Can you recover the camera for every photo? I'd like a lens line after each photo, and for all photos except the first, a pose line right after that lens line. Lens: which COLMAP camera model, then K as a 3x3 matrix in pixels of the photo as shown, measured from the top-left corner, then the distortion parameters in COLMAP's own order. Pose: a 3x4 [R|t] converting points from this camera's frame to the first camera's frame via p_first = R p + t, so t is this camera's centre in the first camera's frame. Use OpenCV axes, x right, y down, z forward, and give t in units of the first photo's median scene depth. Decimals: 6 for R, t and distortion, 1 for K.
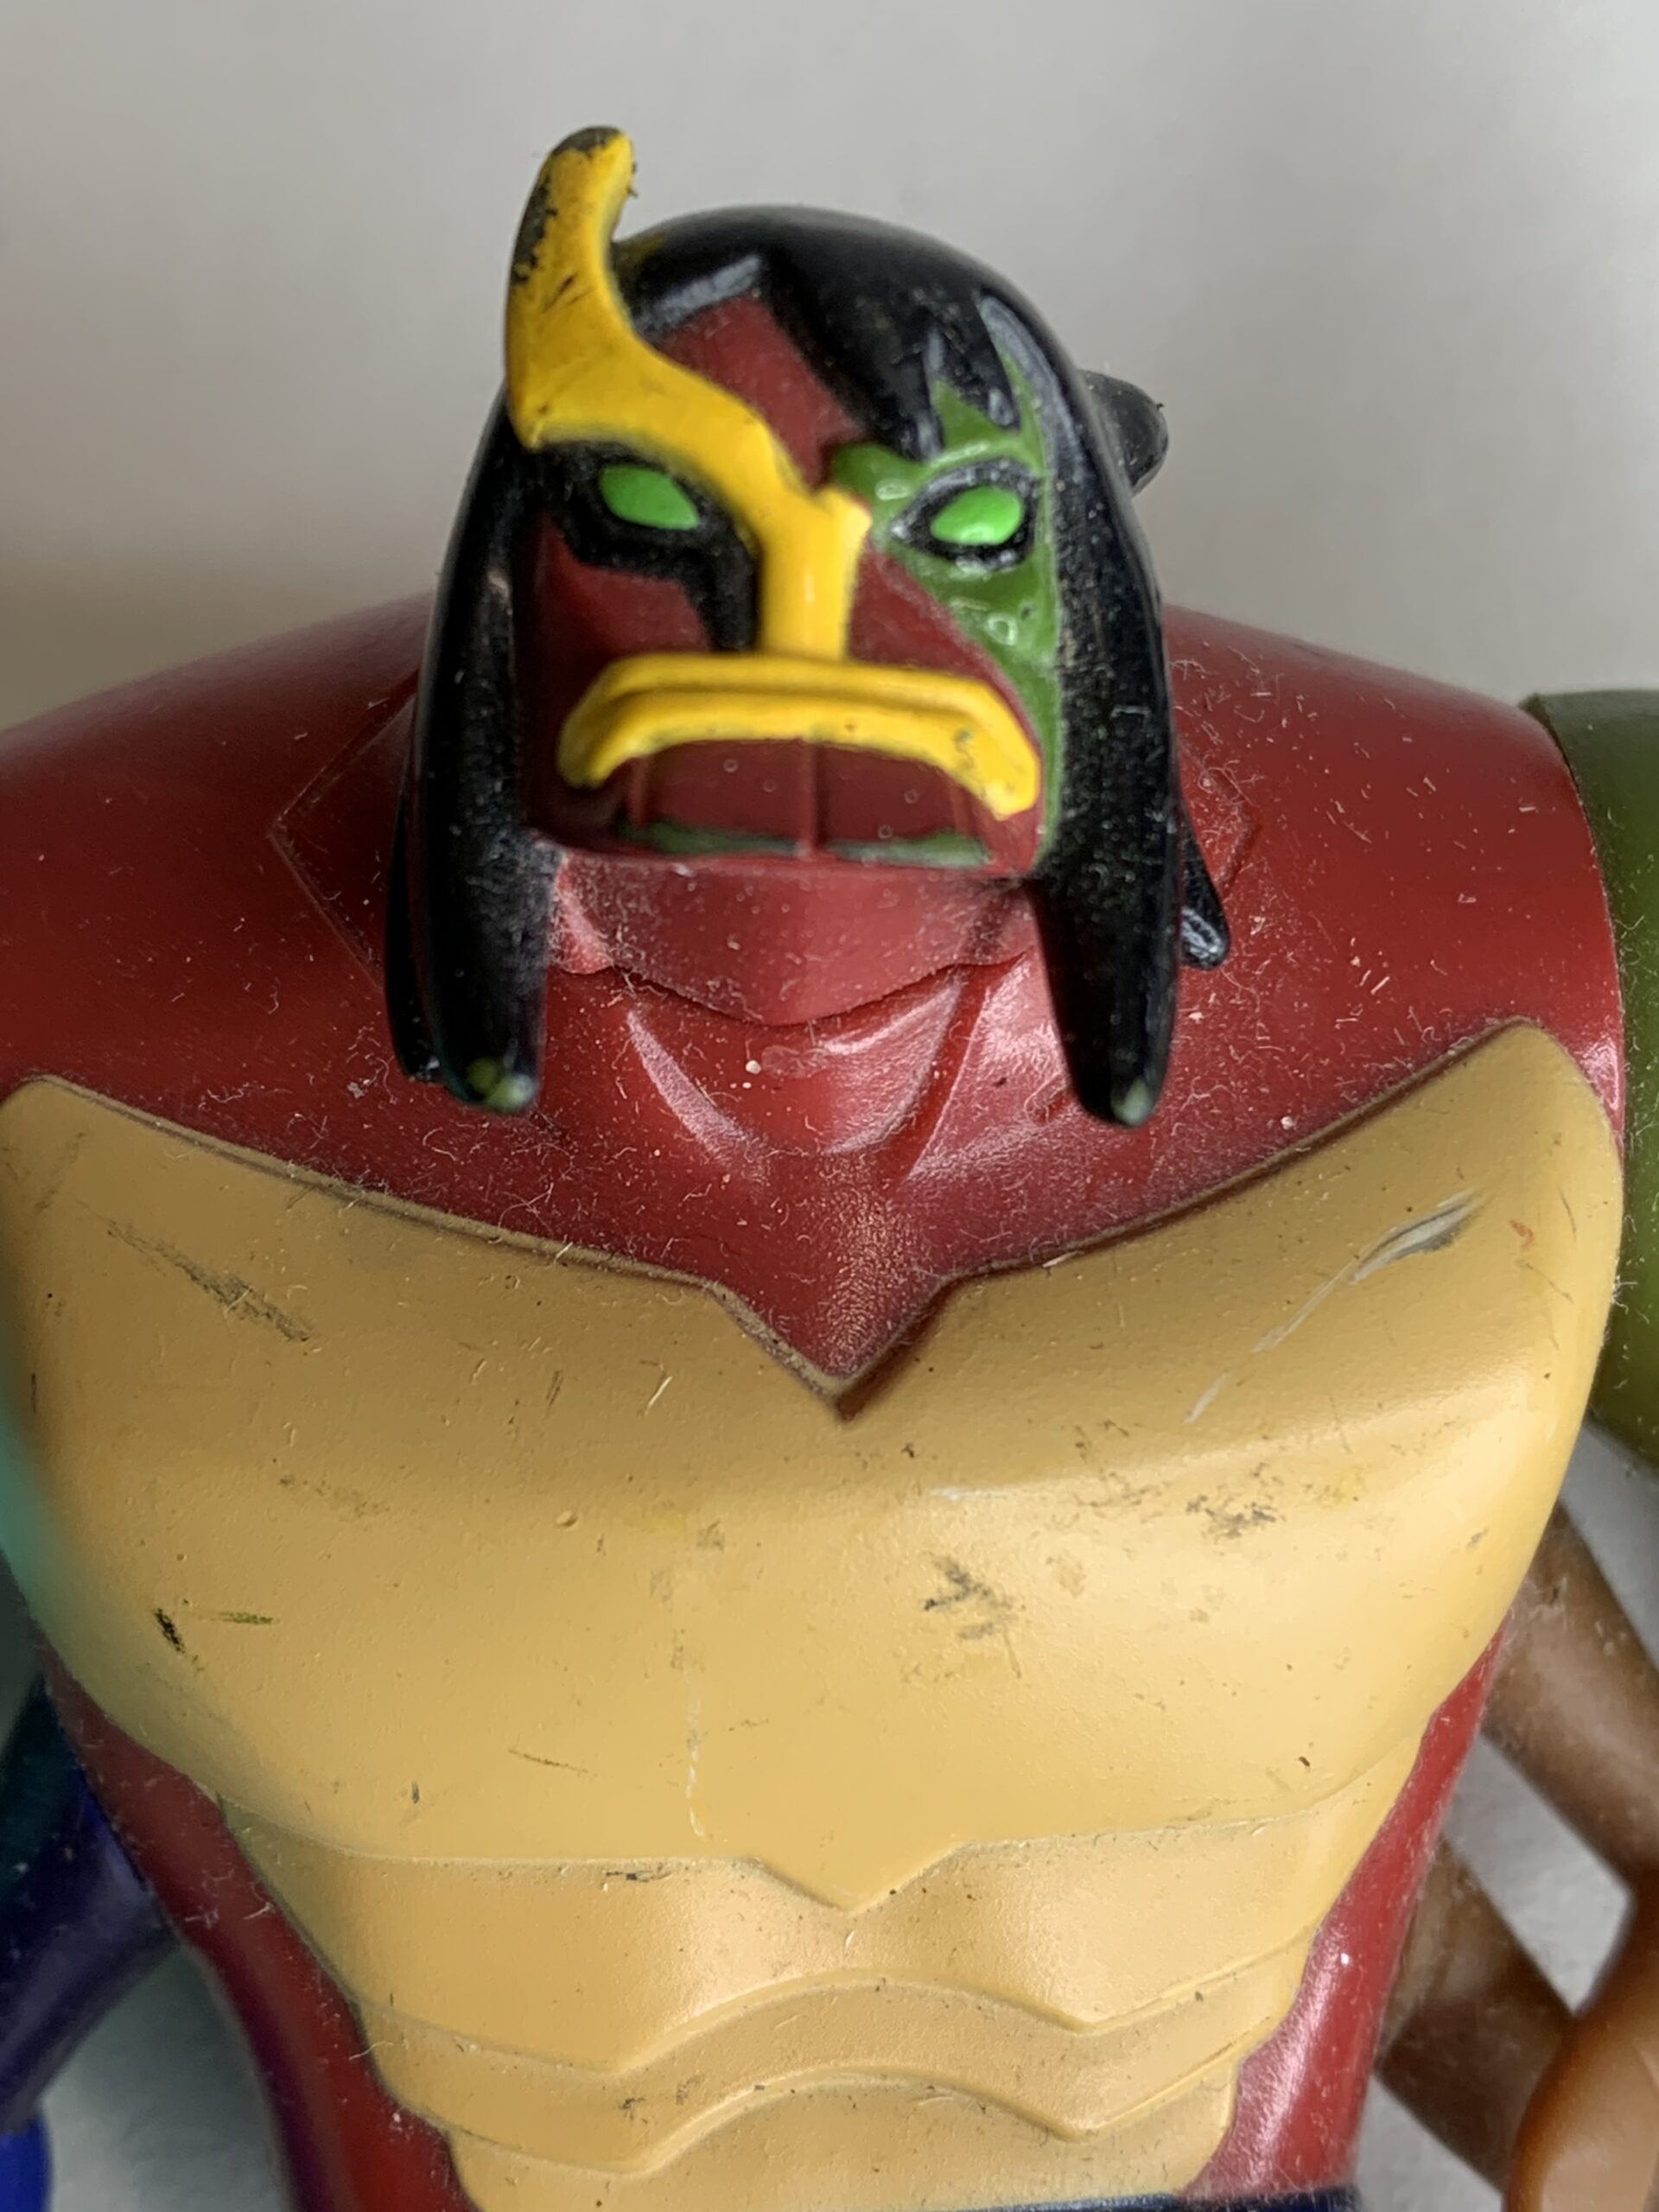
lens RADIAL K [[3802.7, 0, 829.5], [0, 3802.7, 1106.0], [0, 0, 1]] dist [0.140536, -0.151147]
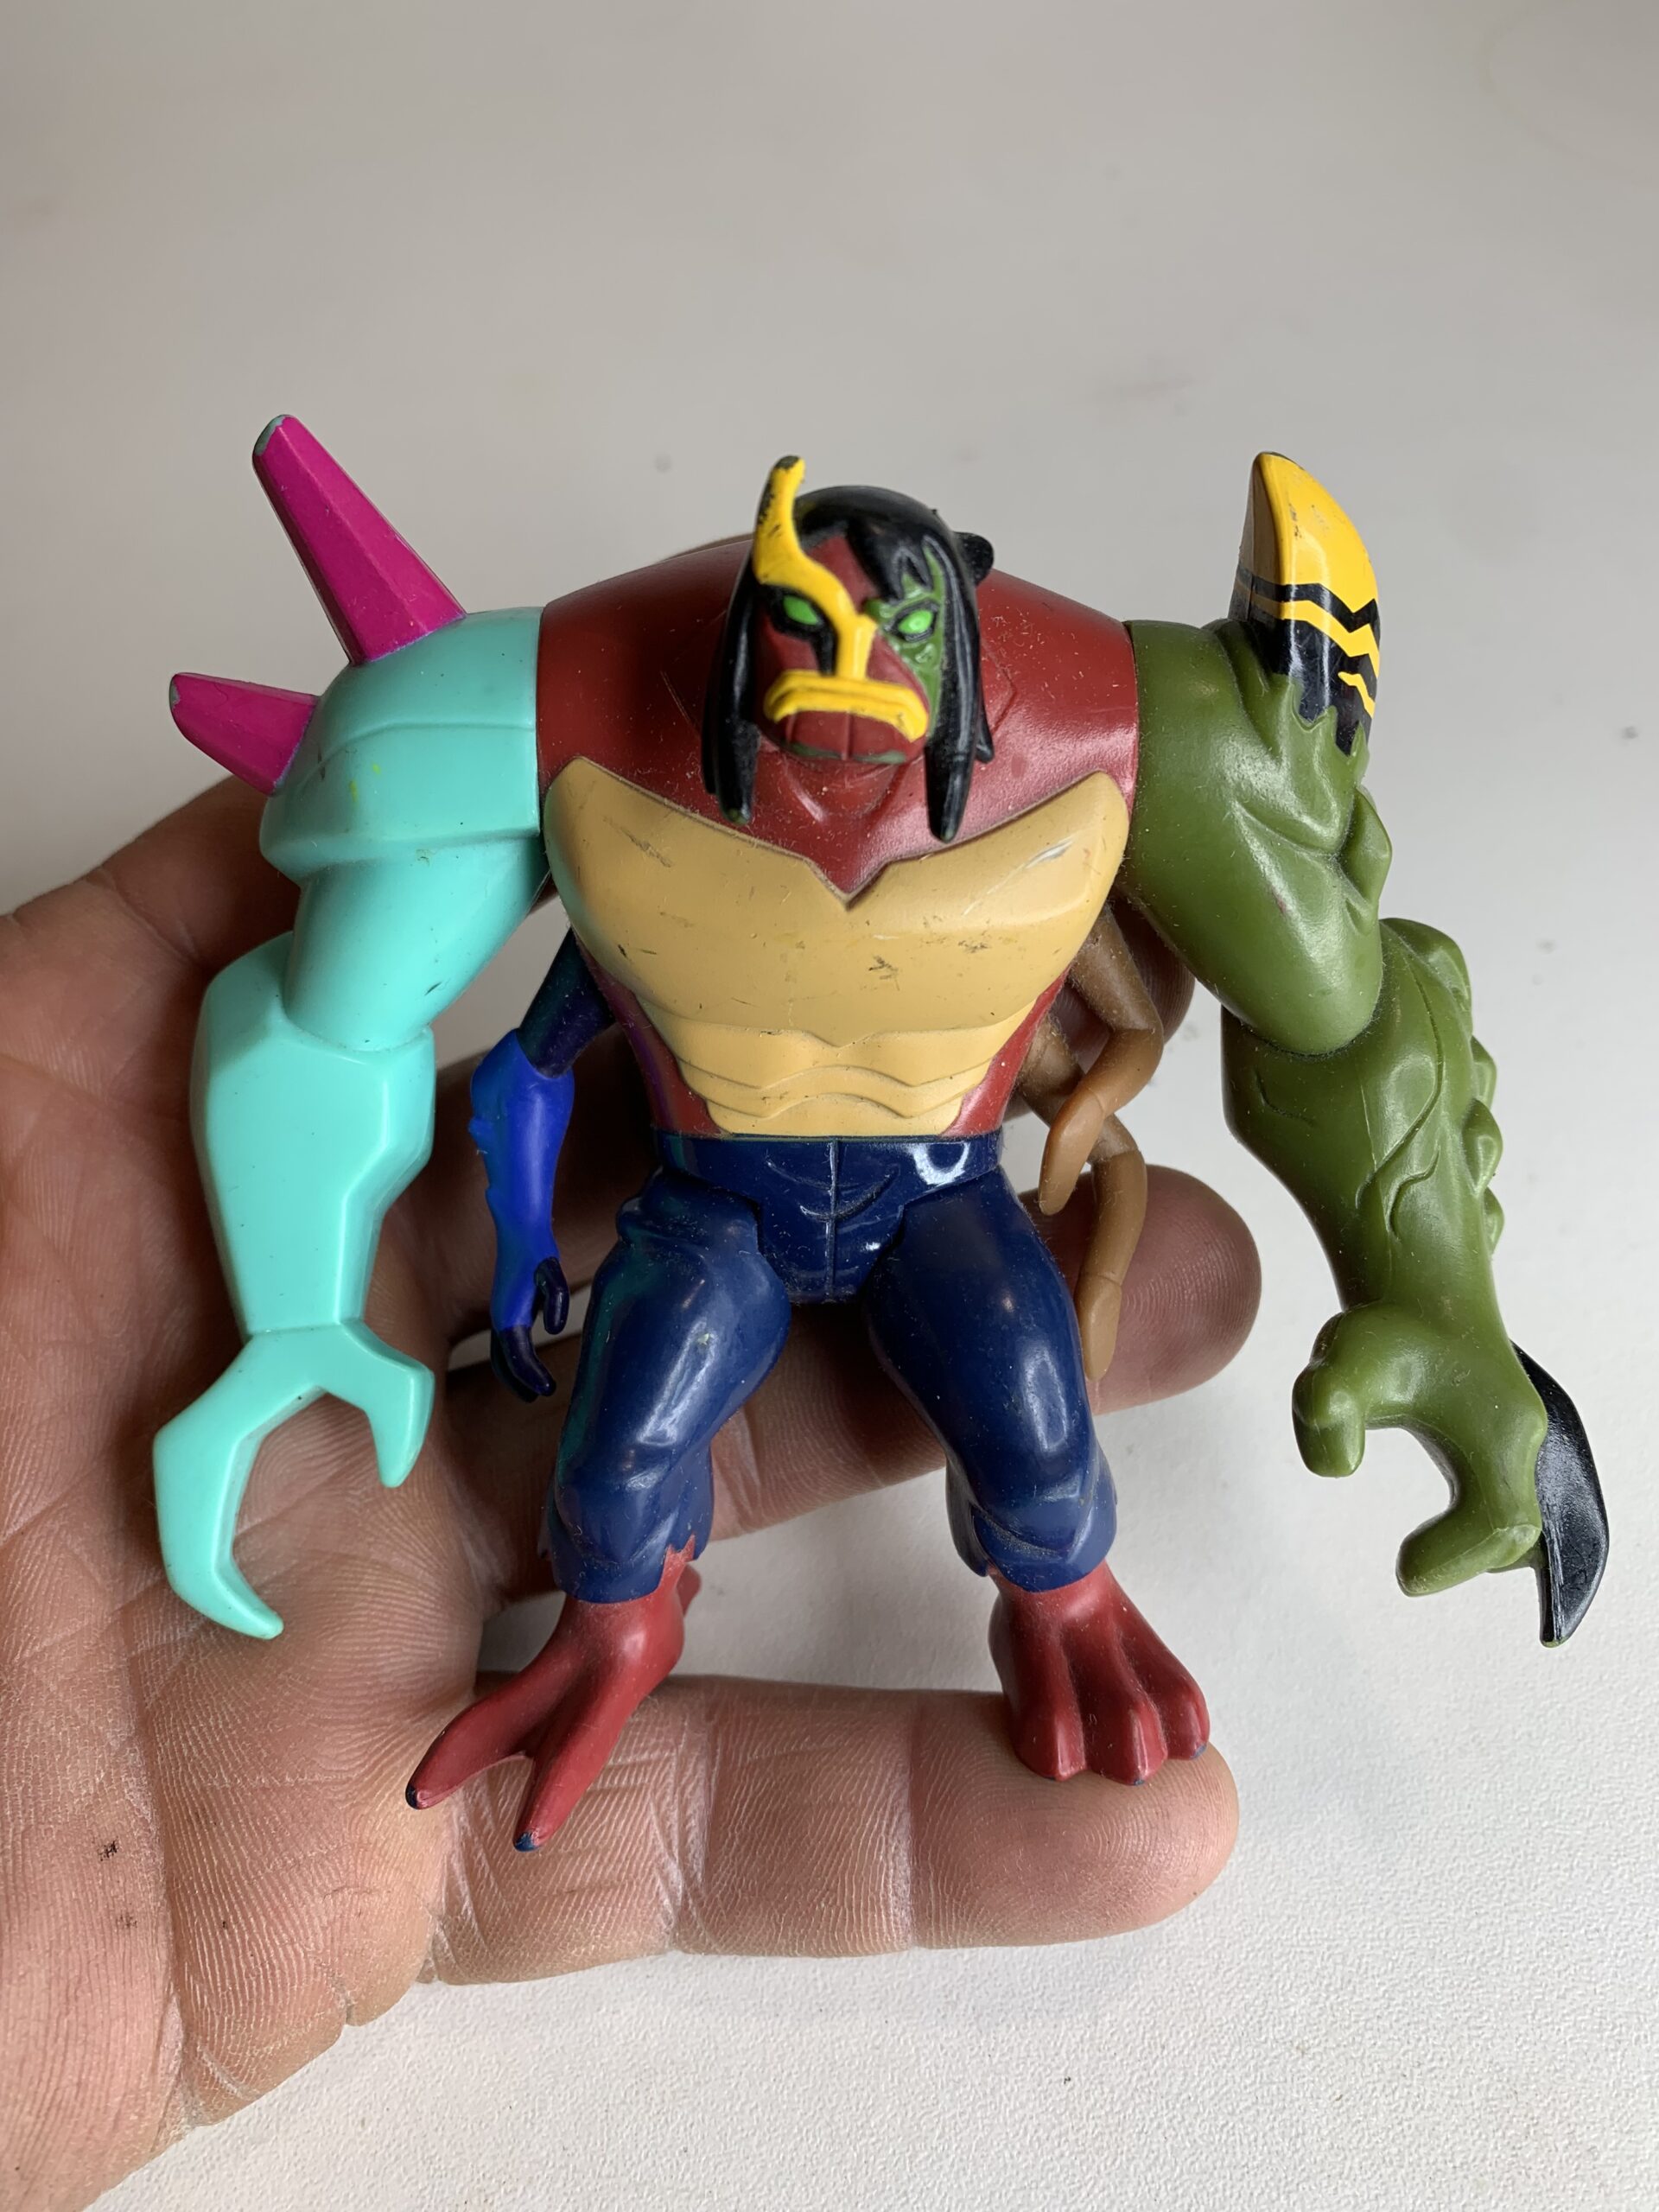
lens RADIAL K [[1886.4, 0, 829.5], [0, 1886.4, 1106.0], [0, 0, 1]] dist [0.087584, -0.000183]
pose [[0.996567, 0.081848, -0.012450, 0.021675], [-0.069875, 0.912199, 0.403746, -0.387643], [0.044403, -0.401490, 0.914786, -0.436392]]
